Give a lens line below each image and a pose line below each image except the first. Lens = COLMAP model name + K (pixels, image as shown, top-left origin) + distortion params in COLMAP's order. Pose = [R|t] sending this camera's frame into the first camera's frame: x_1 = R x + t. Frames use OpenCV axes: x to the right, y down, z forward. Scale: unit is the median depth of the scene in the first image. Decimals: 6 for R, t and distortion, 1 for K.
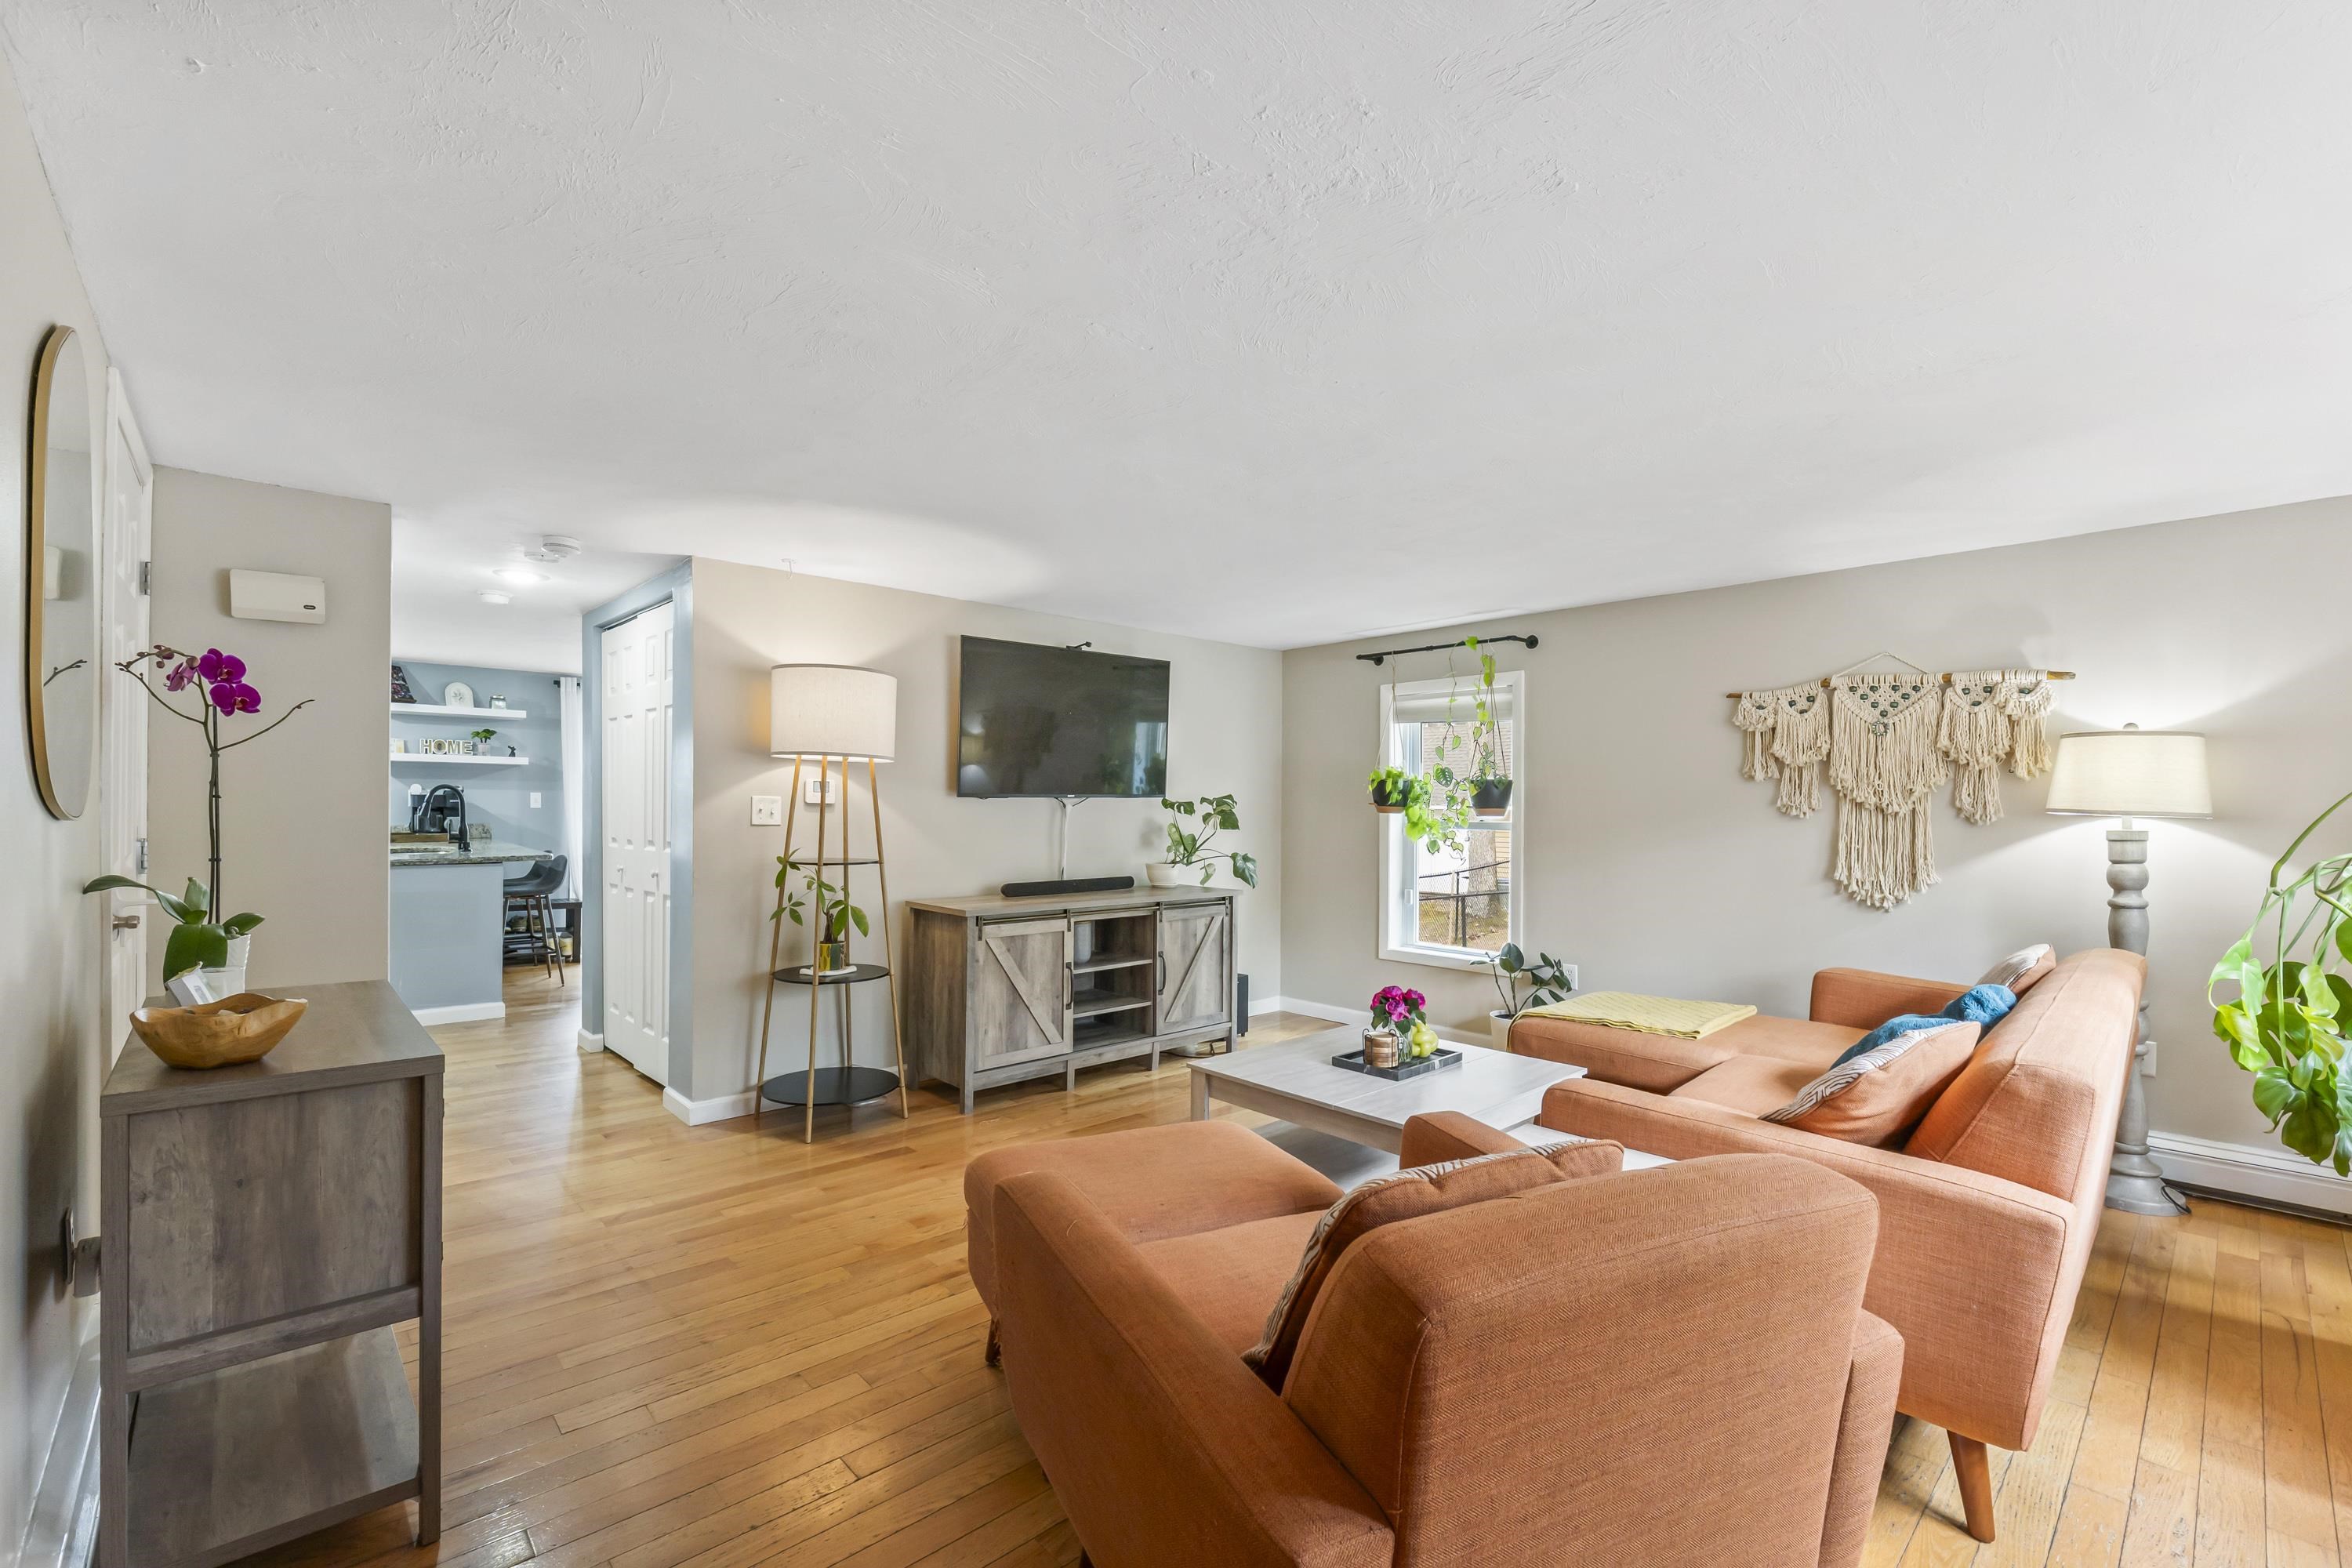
lens RADIAL K [[998.1, 0, 1202.0], [0, 998.1, 816.0], [0, 0, 1]] dist [-0.009766, 0.000870]
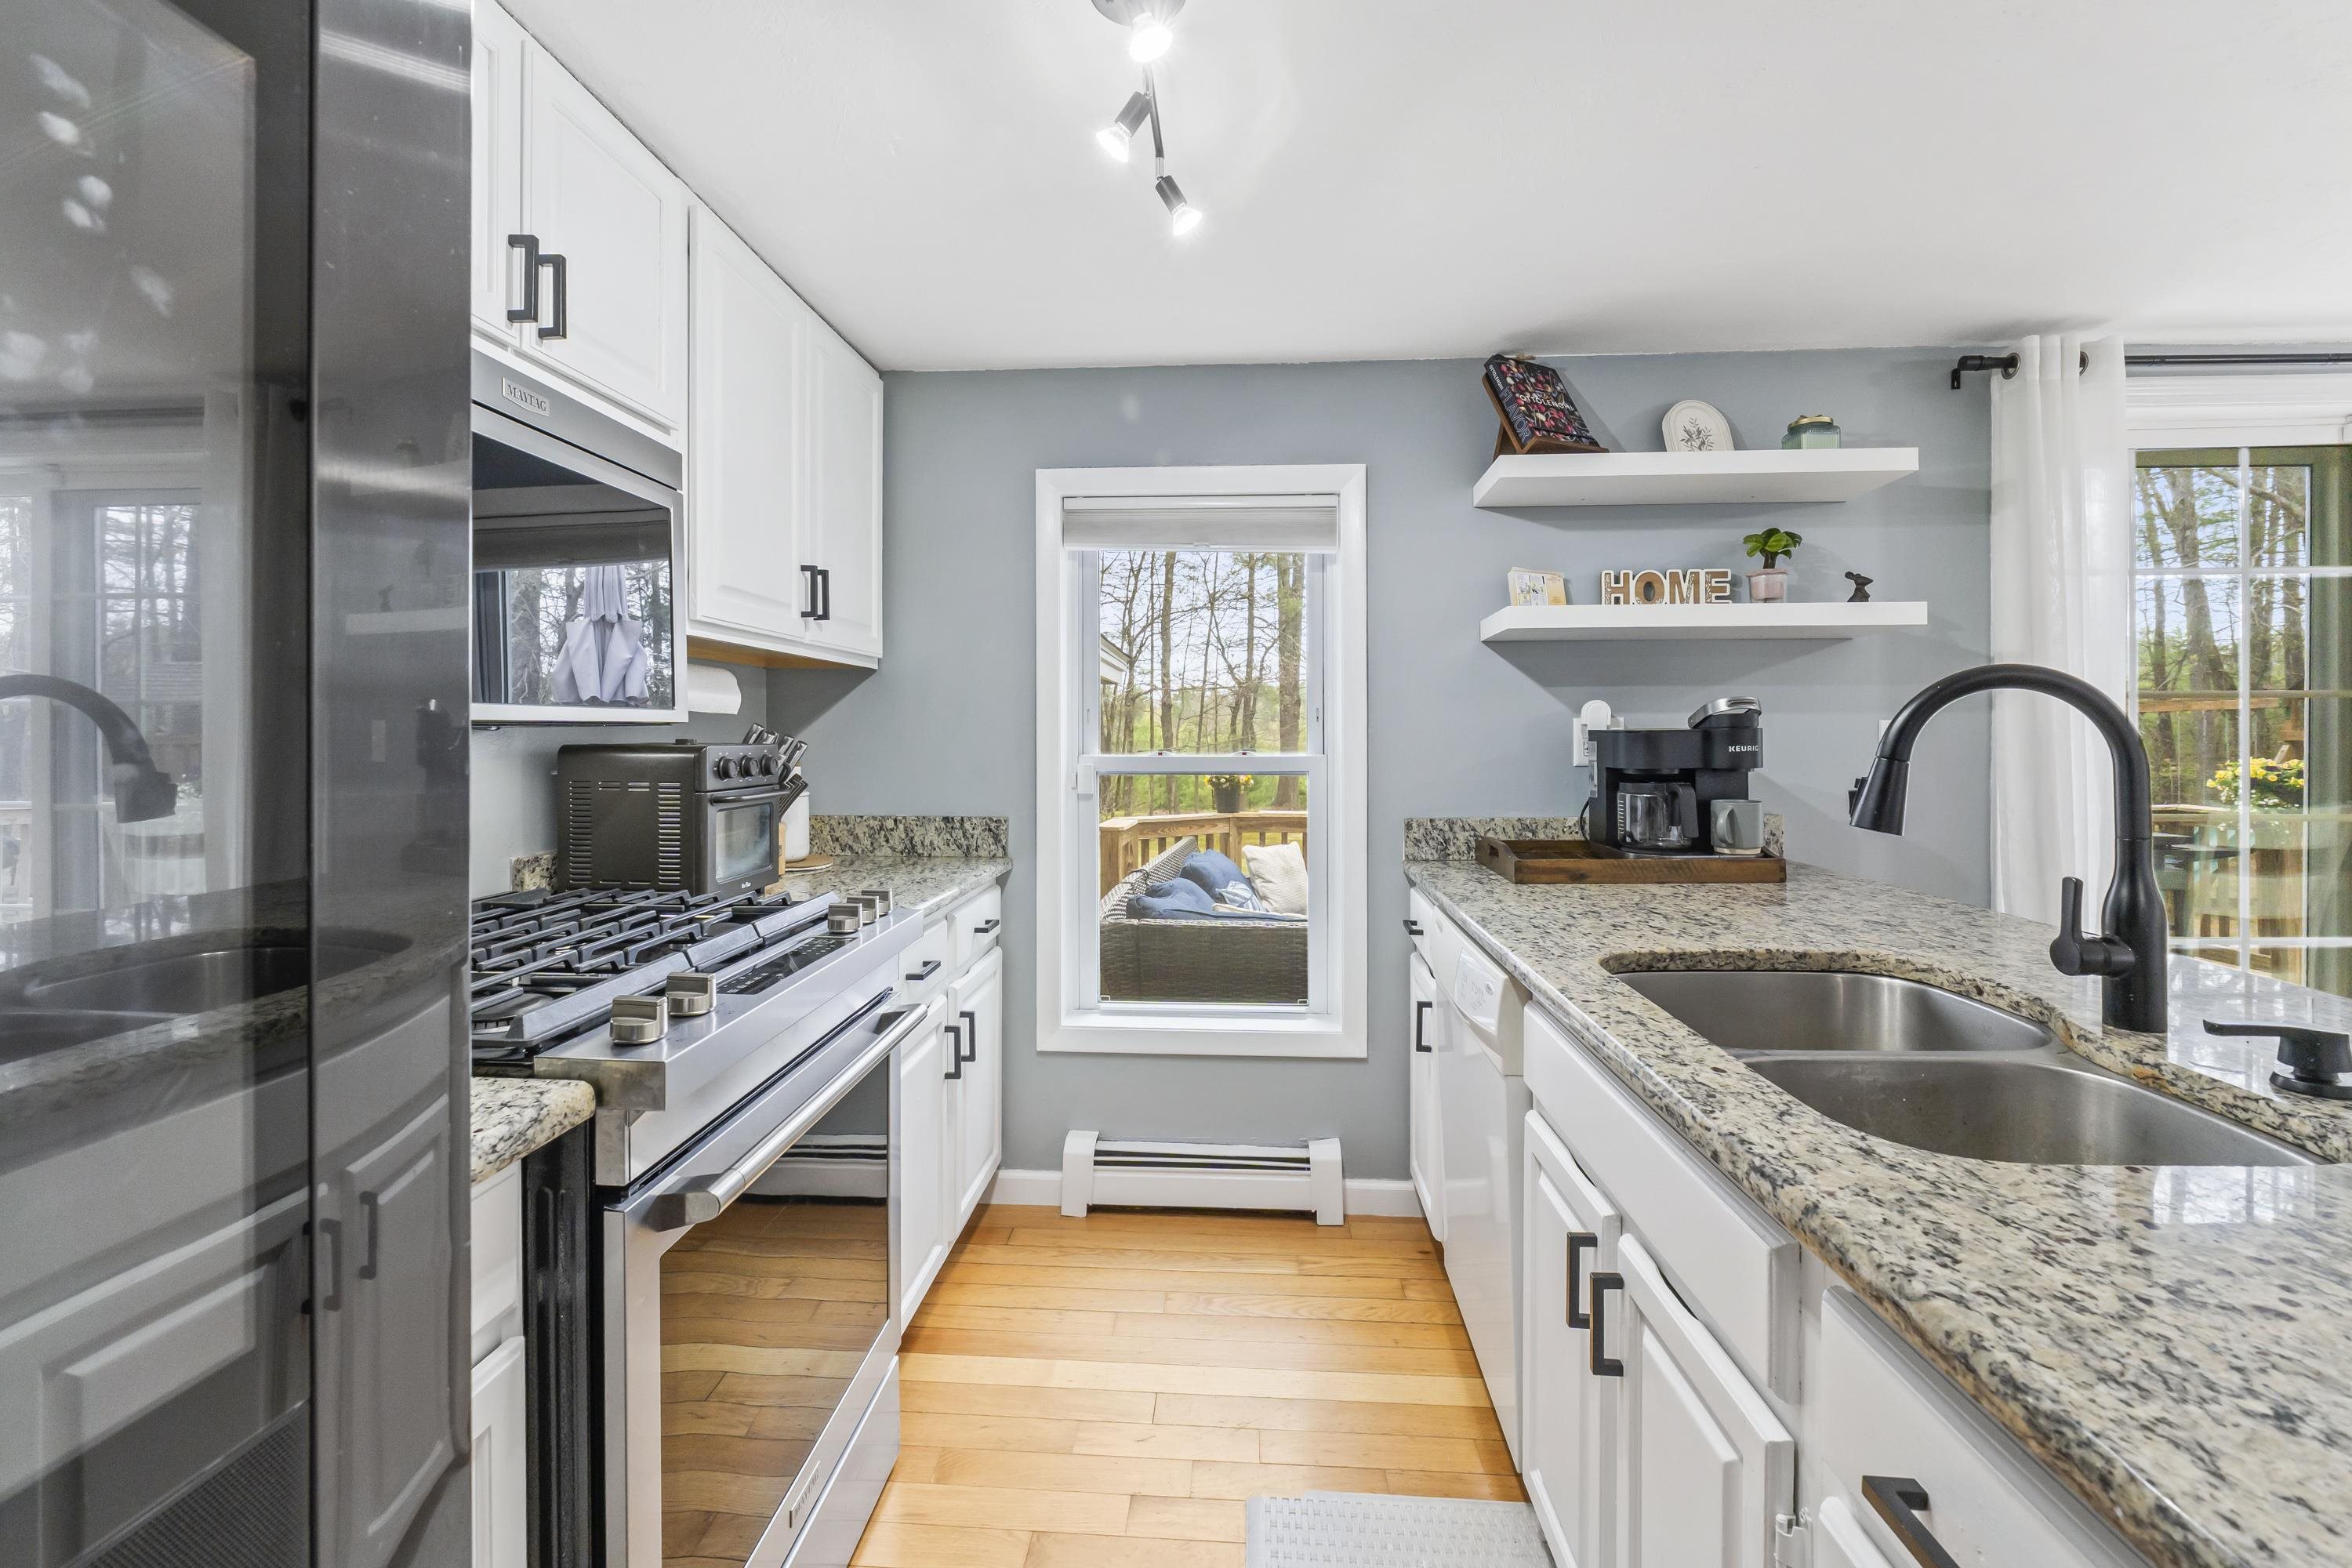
lens RADIAL K [[998.1, 0, 1164.1], [0, 998.1, 738.8], [0, 0, 1]] dist [-0.009766, 0.000870]
pose [[0.661182, -0.015308, -0.750070, -0.618486], [0.003280, 0.999841, -0.017514, -0.012944], [0.750219, 0.009120, 0.661127, 0.644288]]
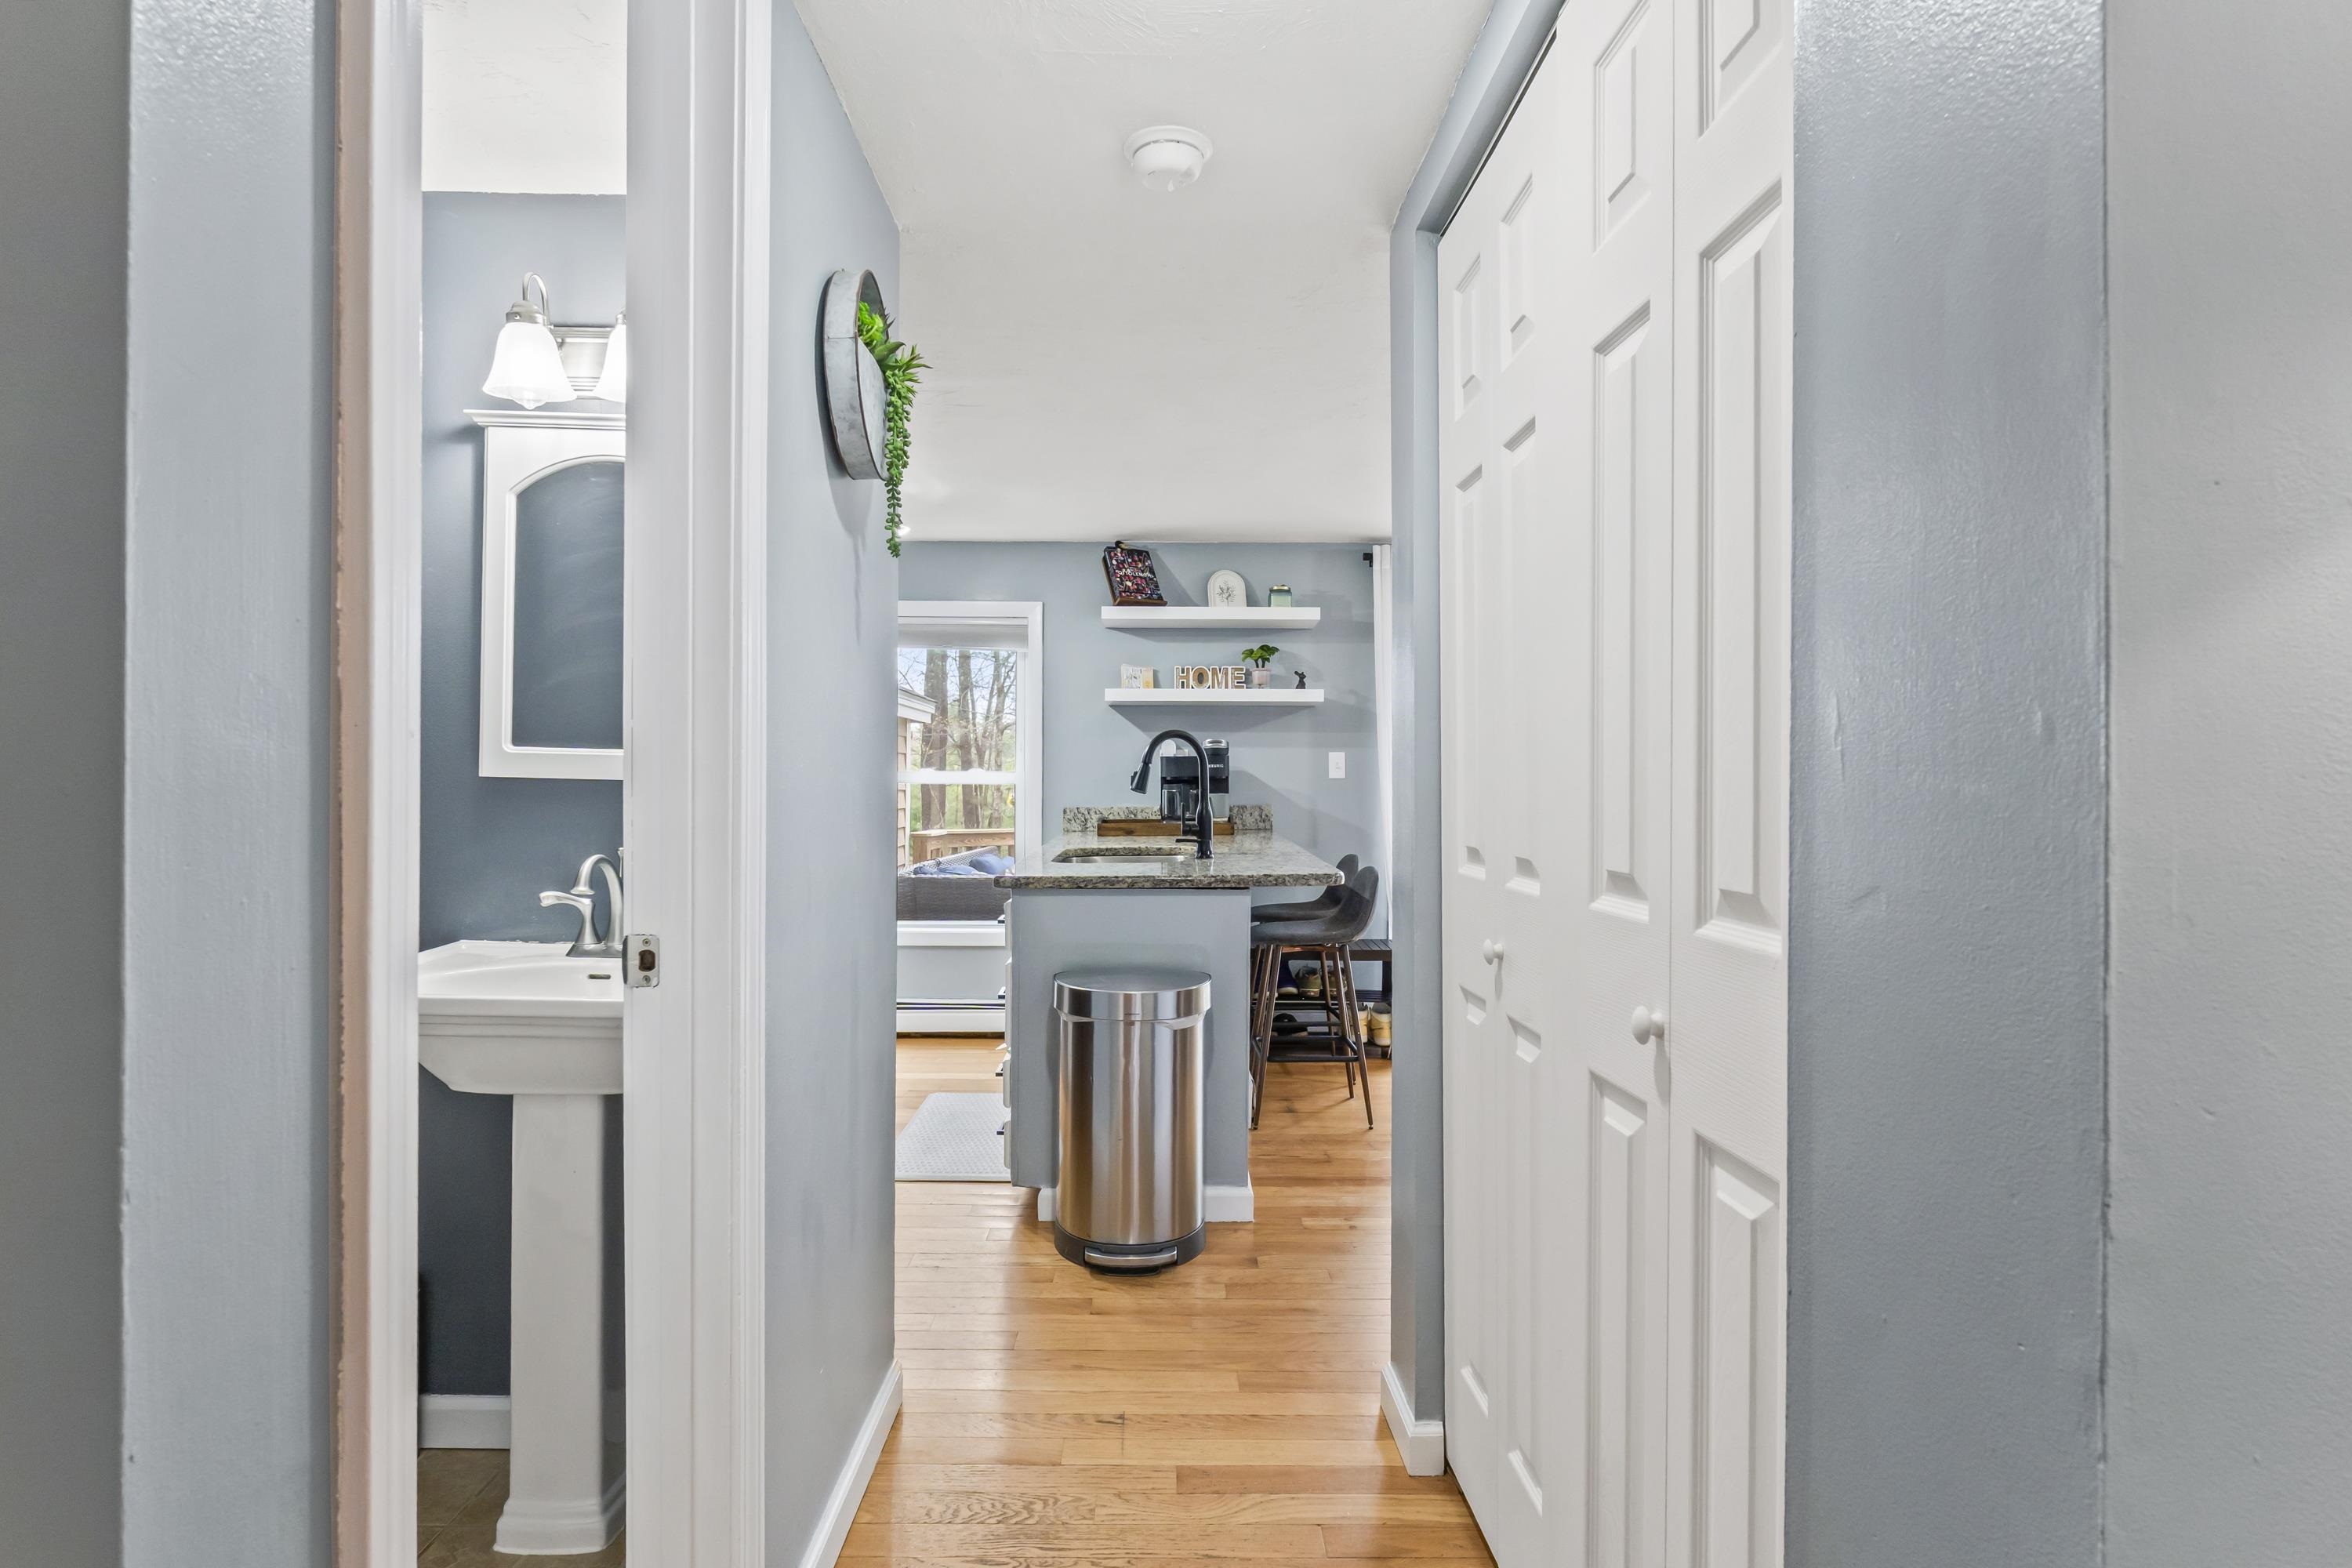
lens RADIAL K [[1219.8, 0, 1173.7], [0, 1219.8, 777.6], [0, 0, 1]] dist [-0.015237, 0.003045]
pose [[0.727555, -0.011734, -0.685949, -0.270367], [-0.000742, 0.999840, -0.017891, 0.004194], [0.686049, 0.013525, 0.727430, 0.447051]]
